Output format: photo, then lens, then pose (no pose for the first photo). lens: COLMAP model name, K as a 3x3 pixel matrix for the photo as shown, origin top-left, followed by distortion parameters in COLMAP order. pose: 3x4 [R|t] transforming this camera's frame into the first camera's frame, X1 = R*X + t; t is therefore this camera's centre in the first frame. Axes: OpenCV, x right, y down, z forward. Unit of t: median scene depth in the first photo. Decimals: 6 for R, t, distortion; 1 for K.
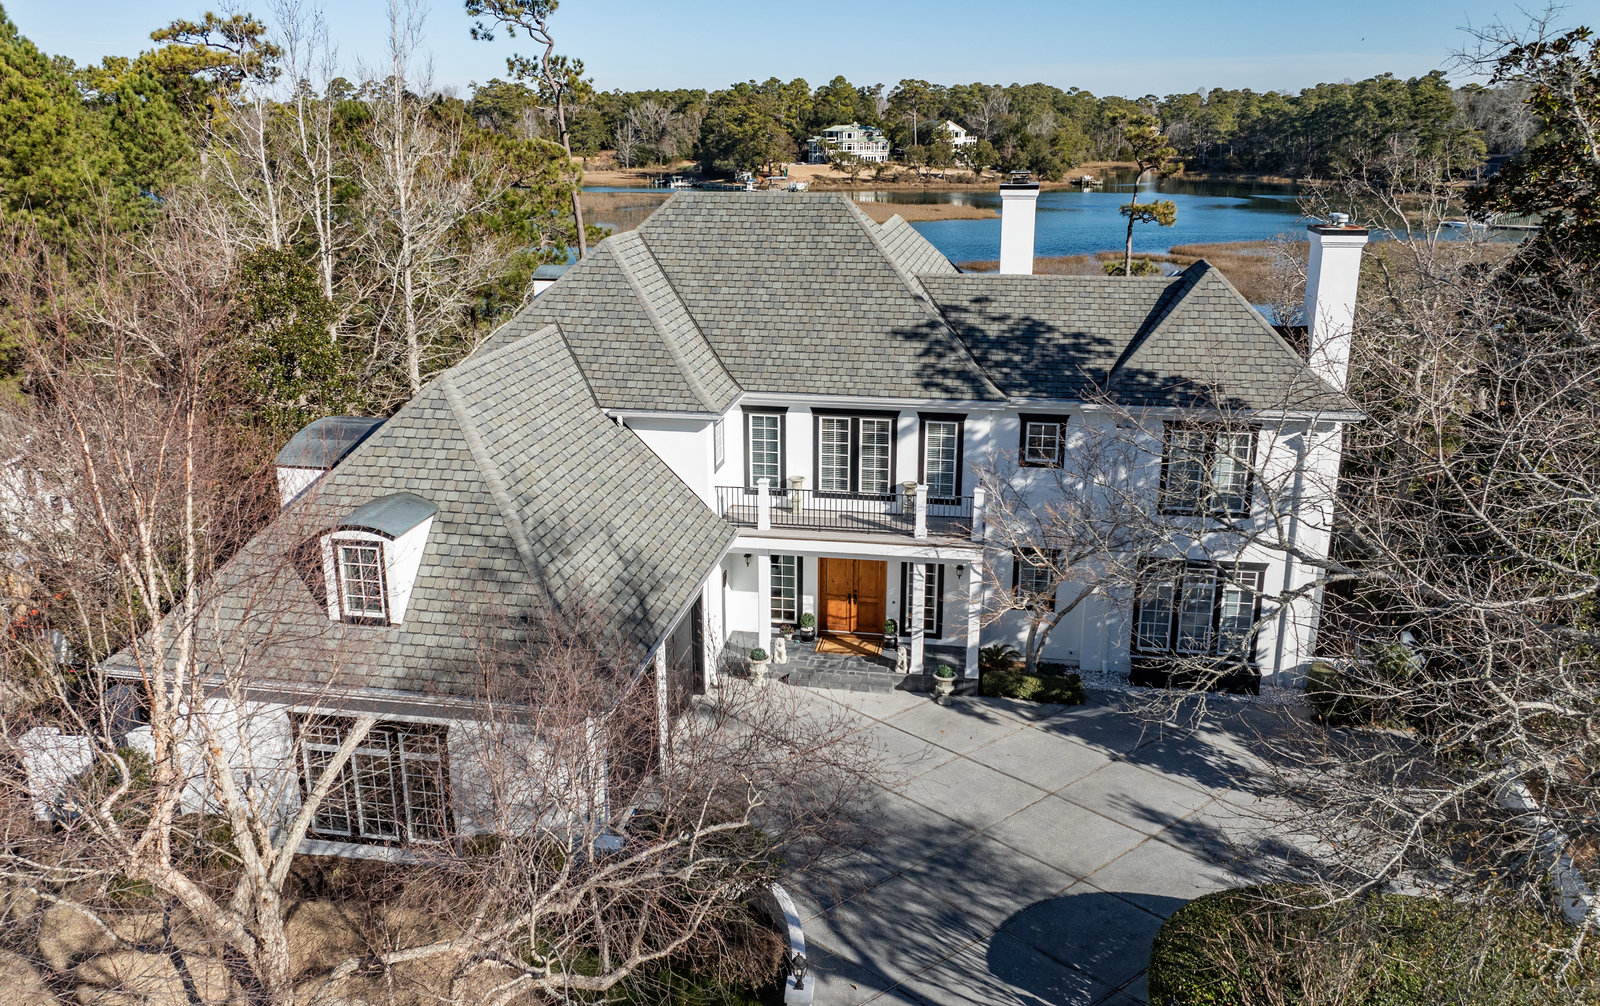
lens RADIAL K [[1257.7, 0, 801.4], [0, 1257.7, 510.1], [0, 0, 1]] dist [-0.028435, 0.019017]
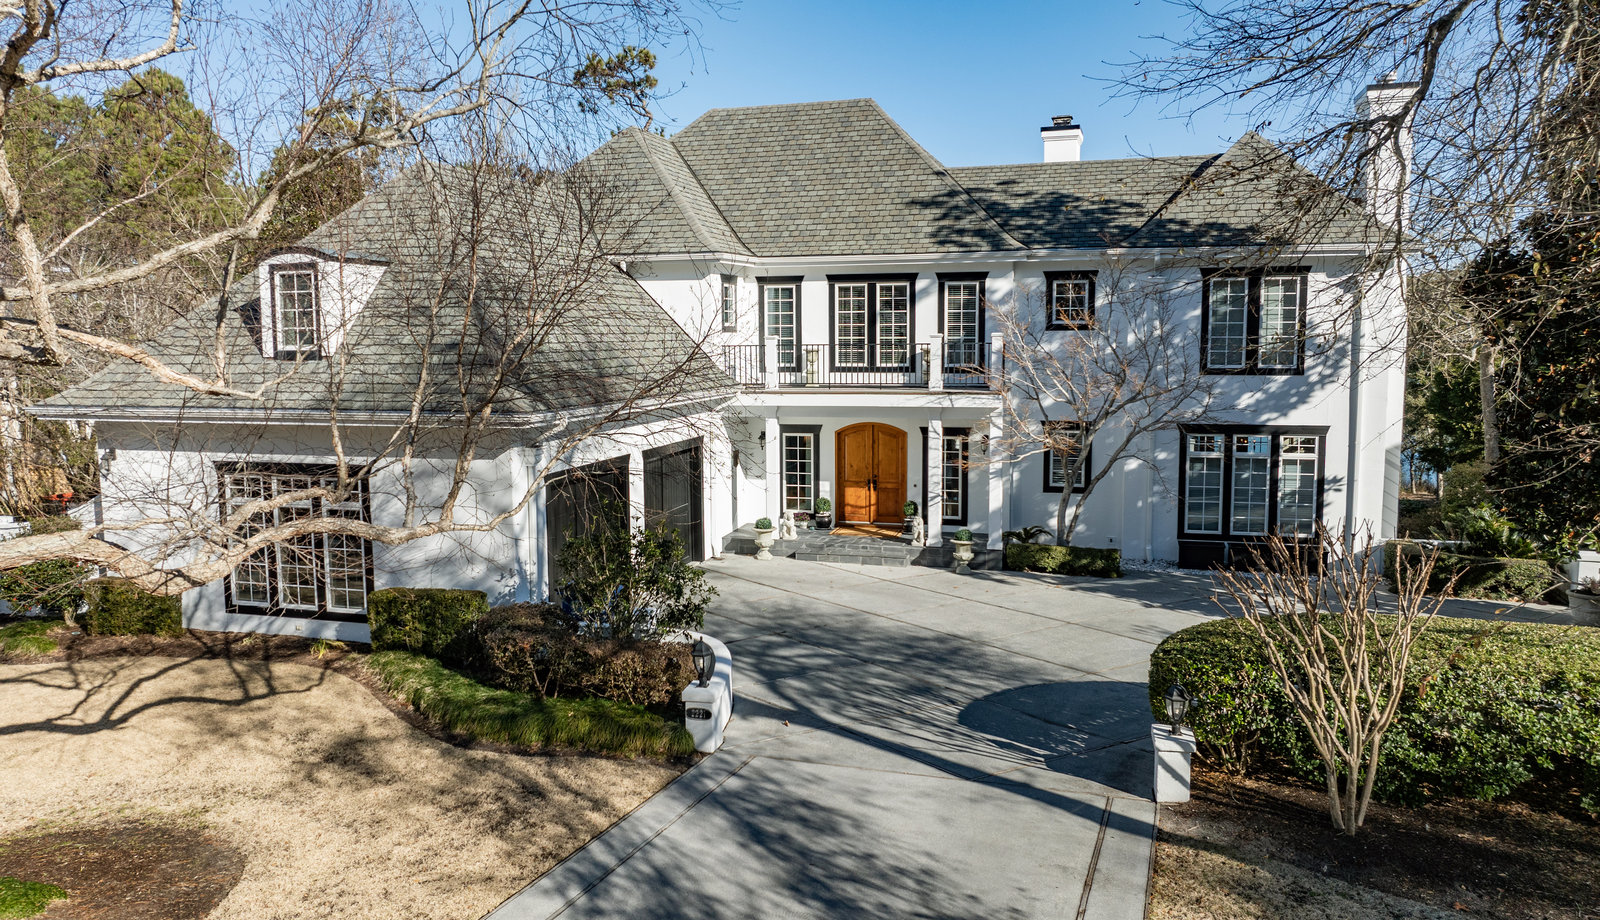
lens RADIAL K [[1143.9, 0, 789.1], [0, 1143.9, 463.8], [0, 0, 1]] dist [-0.034401, 0.003217]
pose [[0.992433, 0.004925, -0.122685, 0.088827], [-0.028550, 0.981065, -0.191563, 0.233140], [0.119418, 0.193616, 0.973782, 0.169234]]
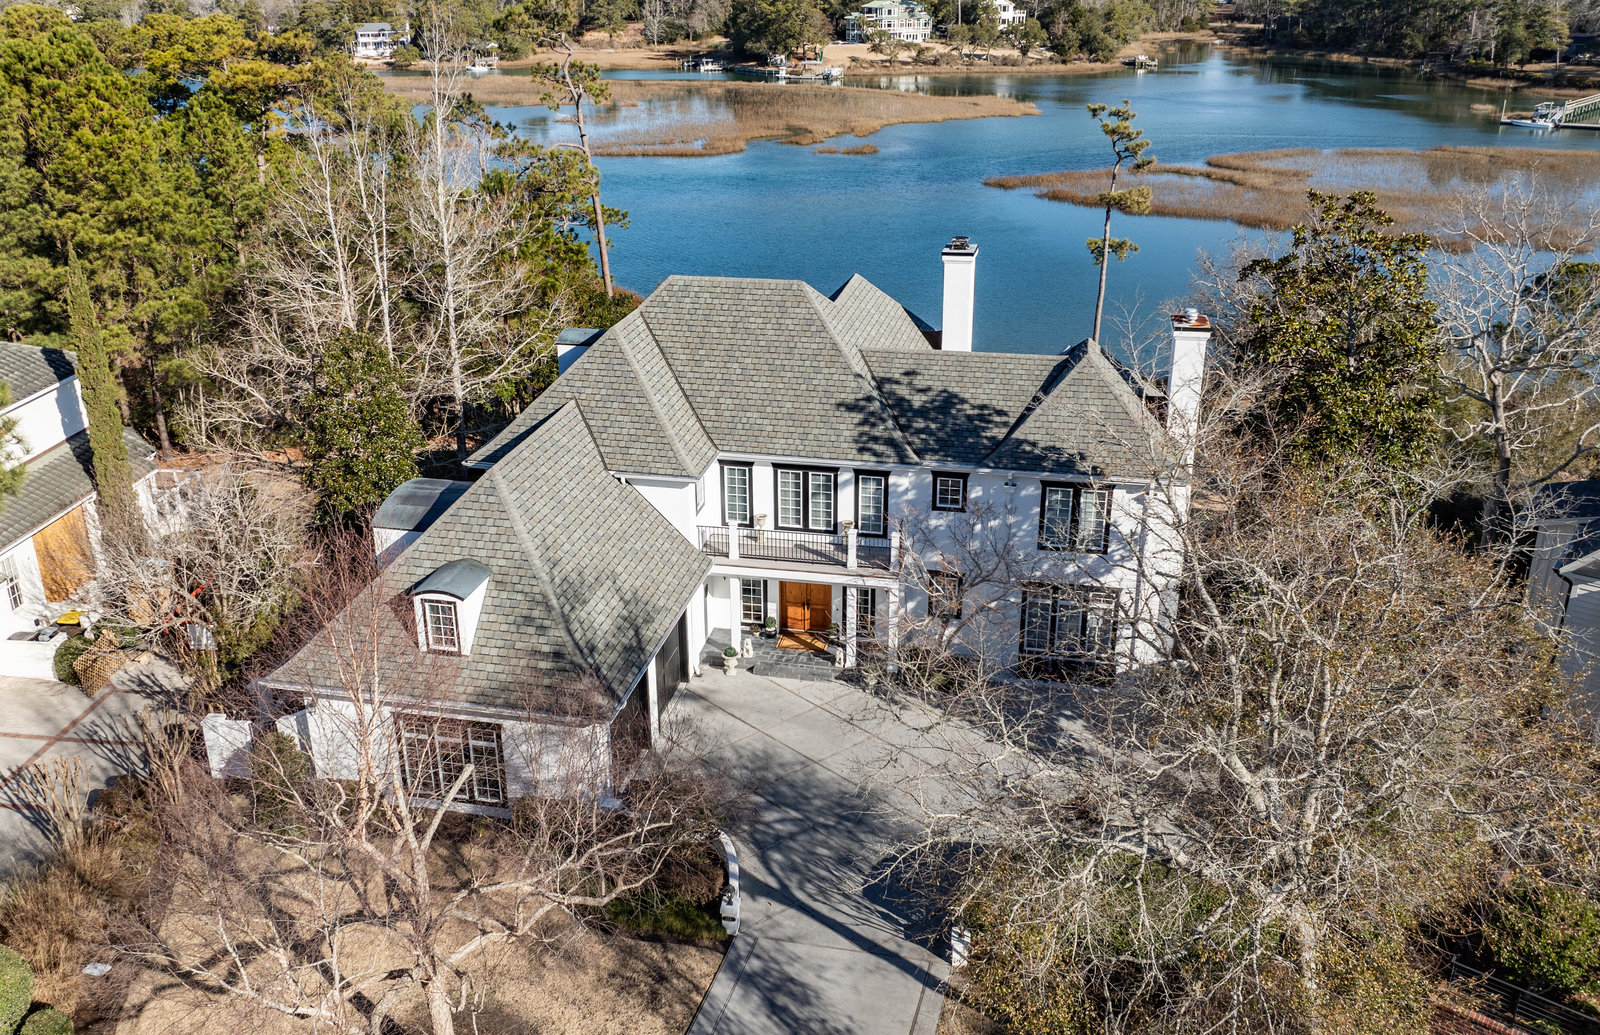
lens RADIAL K [[1330.1, 0, 801.0], [0, 1330.1, 517.1], [0, 0, 1]] dist [-0.022566, -0.004506]
pose [[0.999466, 0.008717, -0.031499, 0.081795], [-0.005754, 0.995654, 0.092955, -0.155114], [0.032173, -0.092724, 0.995172, -0.365982]]
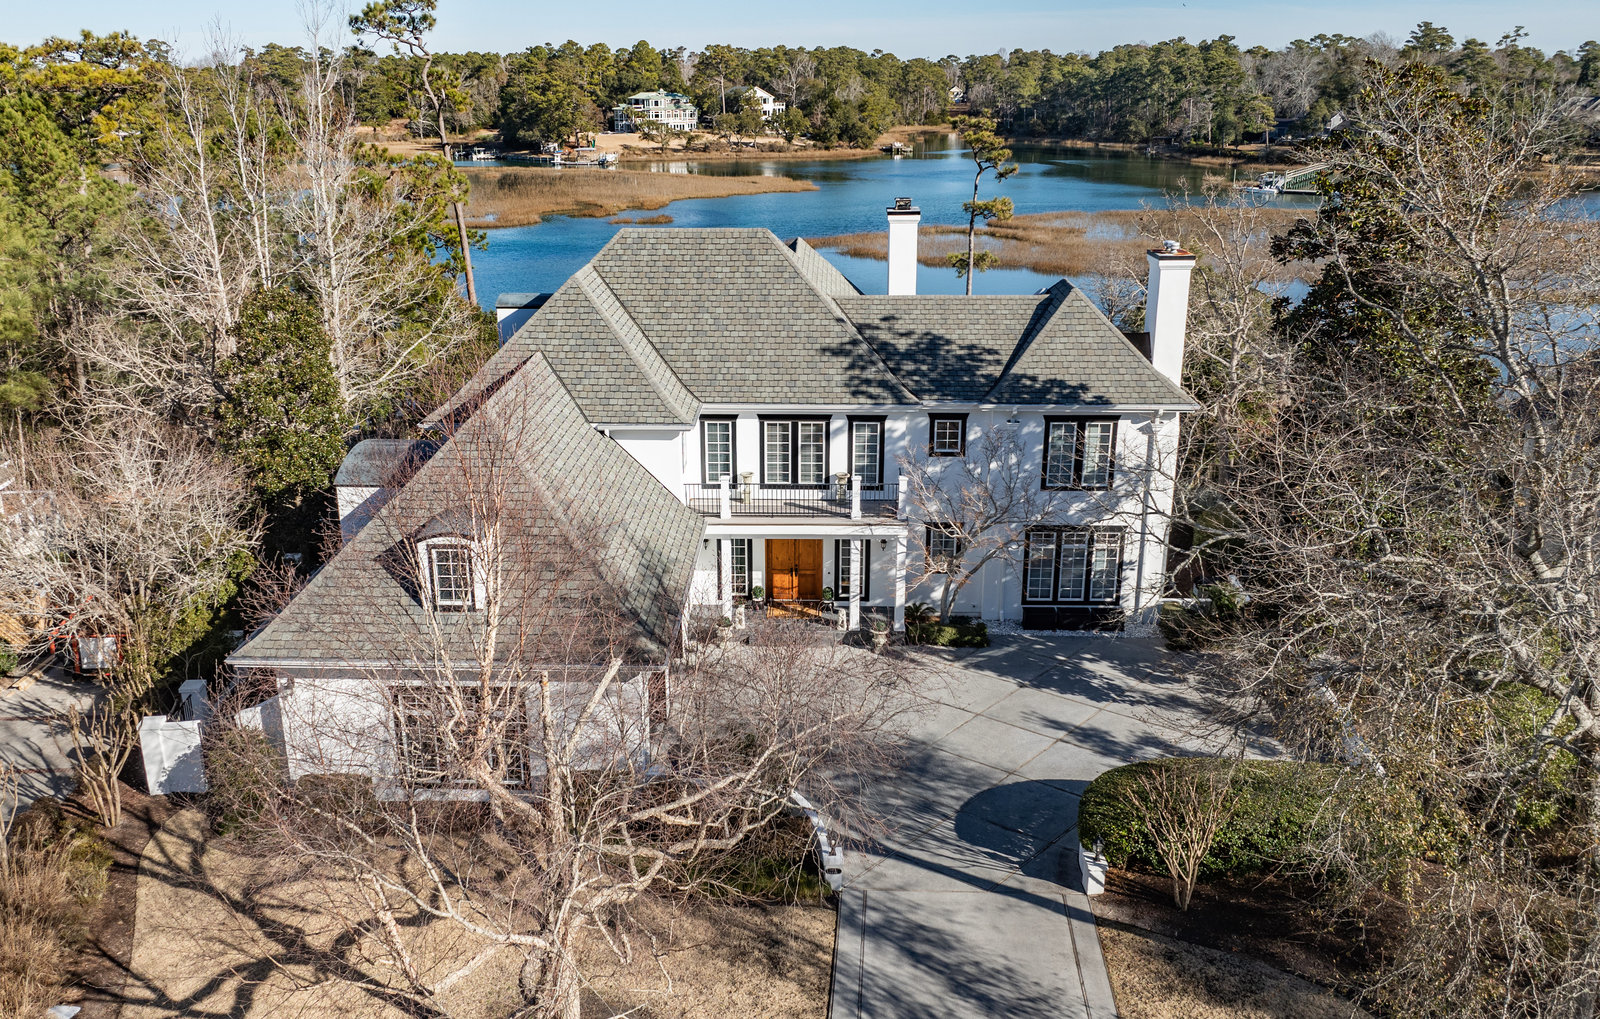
lens RADIAL K [[1295.3, 0, 790.2], [0, 1295.3, 533.1], [0, 0, 1]] dist [-0.010996, -0.011424]
pose [[0.989555, -0.049624, 0.135343, -0.135679], [0.044549, 0.998195, 0.040276, -0.017231], [-0.137097, -0.033826, 0.989980, -0.232503]]
